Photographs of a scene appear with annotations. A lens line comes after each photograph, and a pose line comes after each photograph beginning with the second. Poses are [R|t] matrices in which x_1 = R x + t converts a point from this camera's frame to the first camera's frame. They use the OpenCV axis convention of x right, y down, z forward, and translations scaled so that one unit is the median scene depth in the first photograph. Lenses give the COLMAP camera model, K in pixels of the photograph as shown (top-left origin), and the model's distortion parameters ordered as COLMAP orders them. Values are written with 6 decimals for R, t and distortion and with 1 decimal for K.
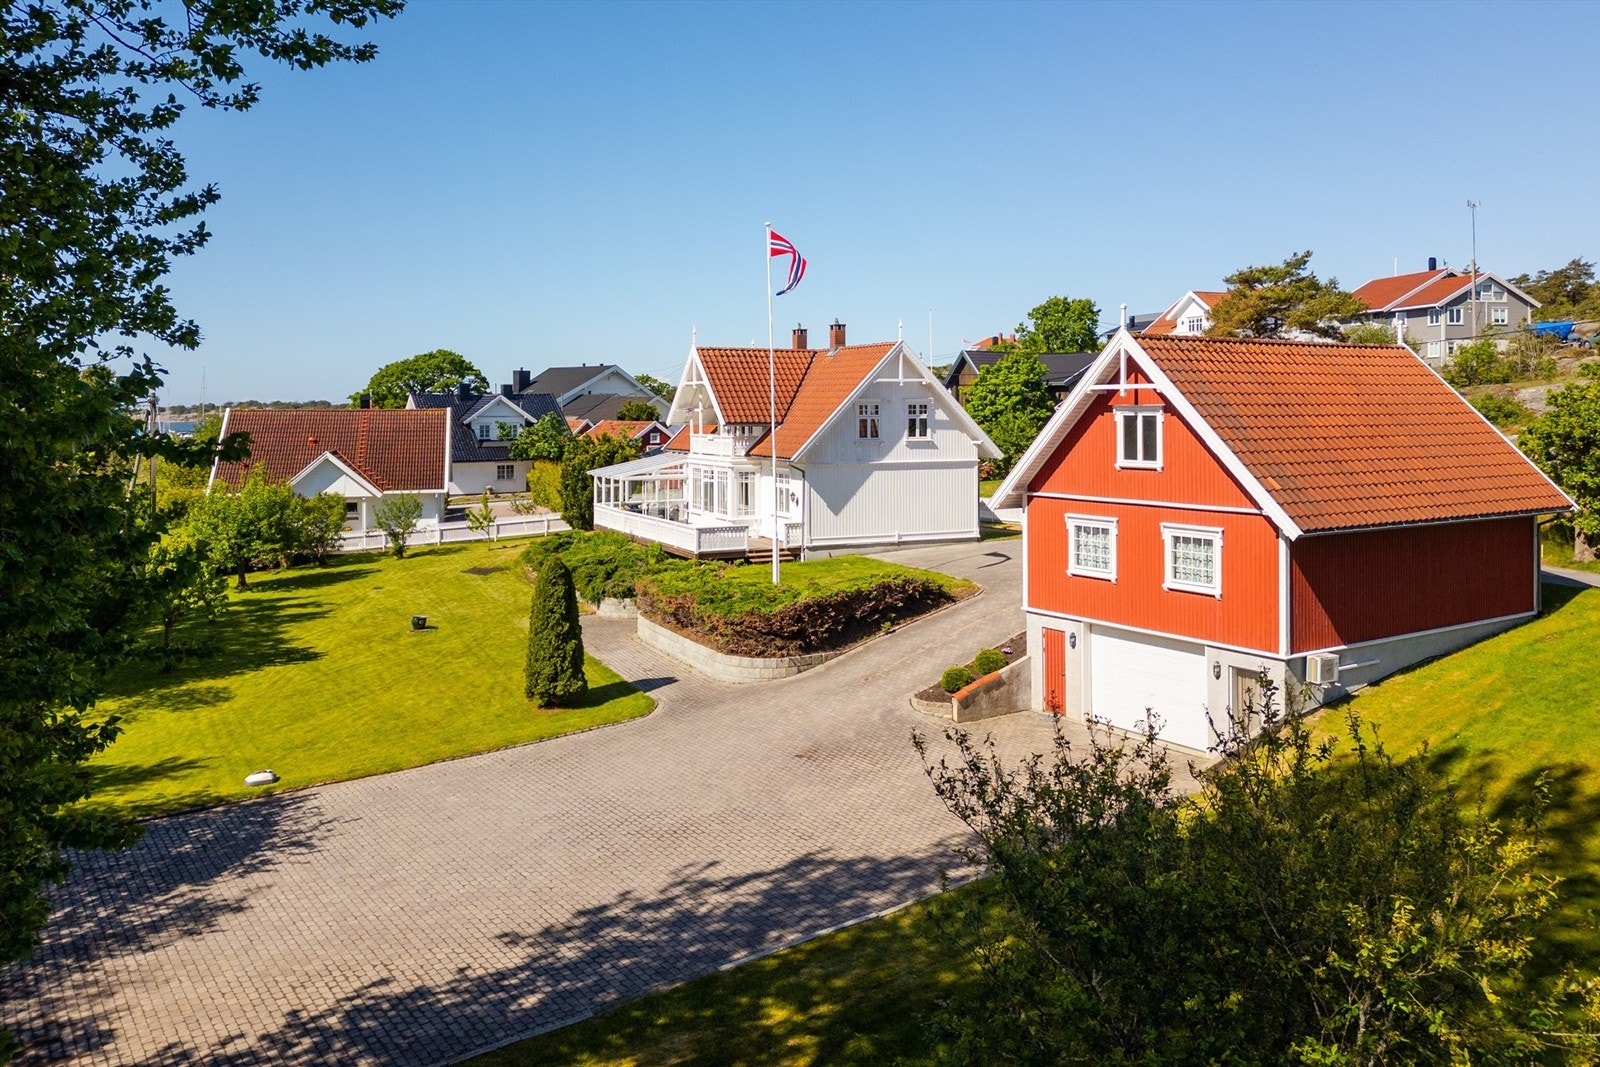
lens RADIAL K [[1224.2, 0, 796.1], [0, 1224.2, 425.0], [0, 0, 1]] dist [0.064514, -0.002119]
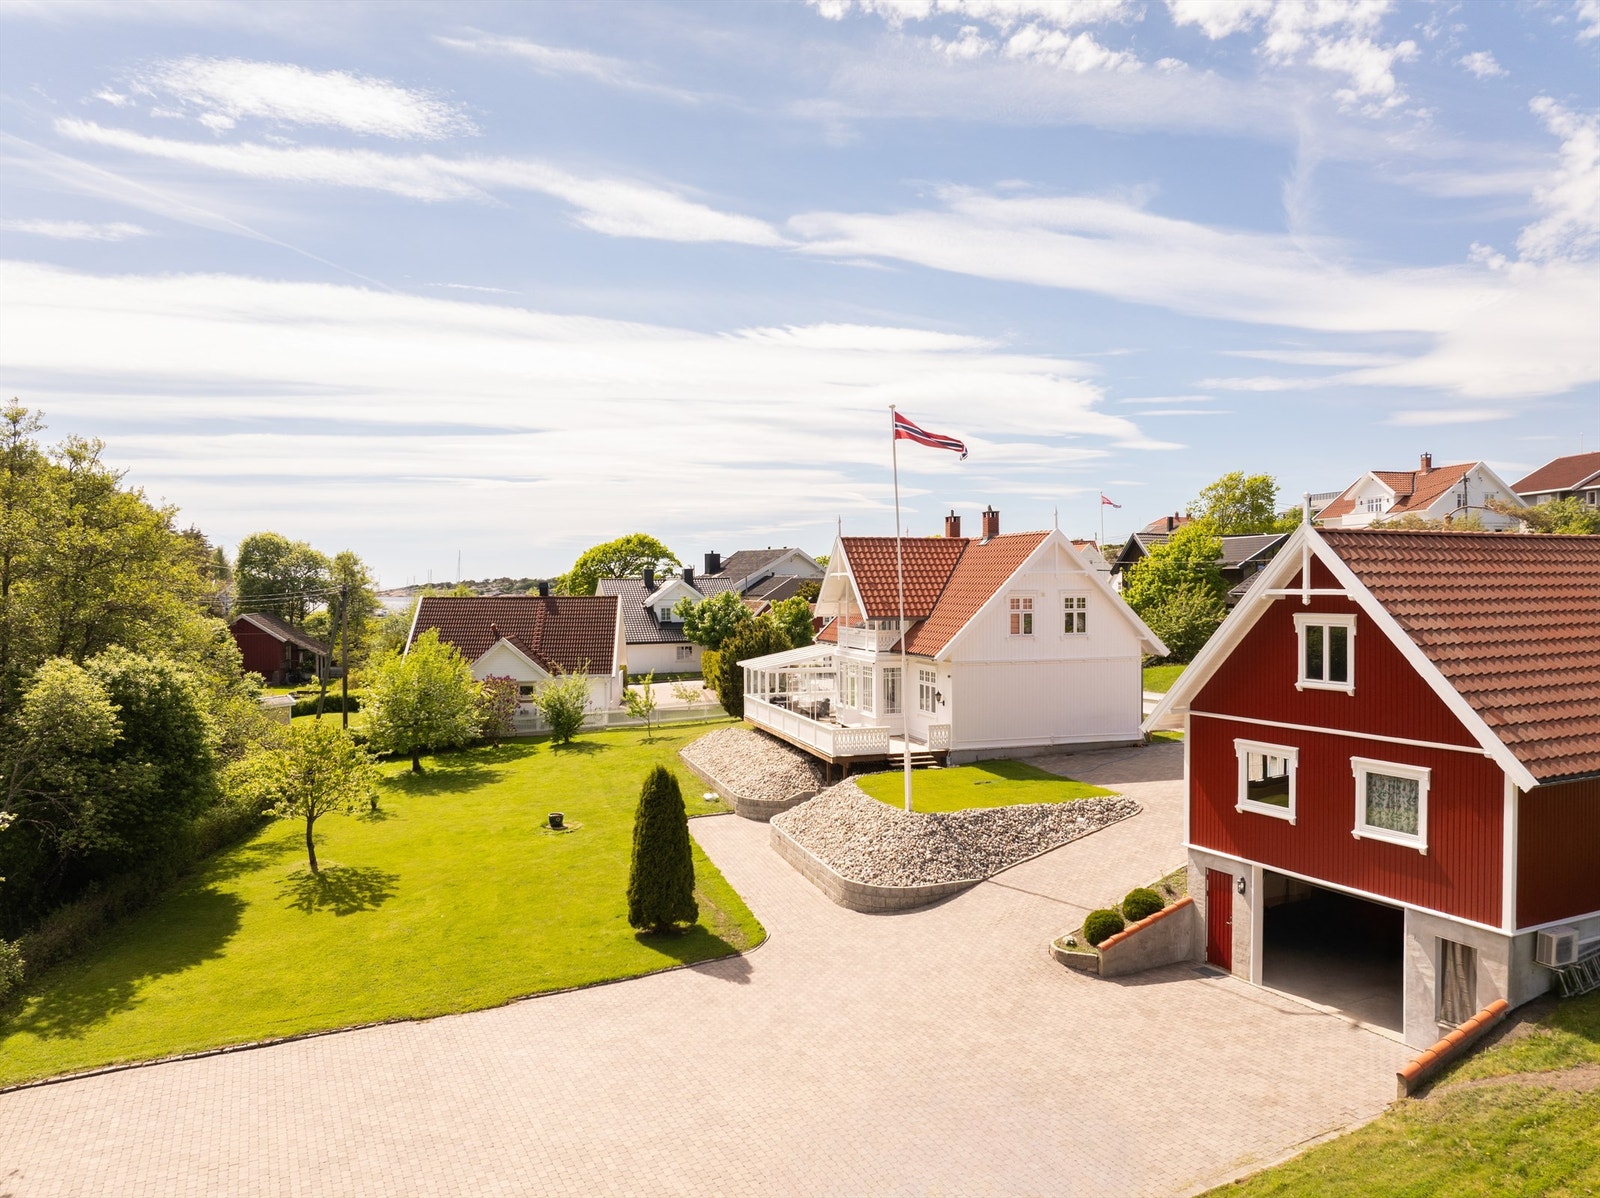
lens RADIAL K [[1136.3, 0, 800.0], [0, 1136.3, 599.0], [0, 0, 1]] dist [-0.085510, 0.062257]
pose [[0.987297, 0.002020, -0.158876, 0.031105], [-0.002096, 0.999998, -0.000310, -0.016133], [0.158875, 0.000639, 0.987299, 0.127265]]
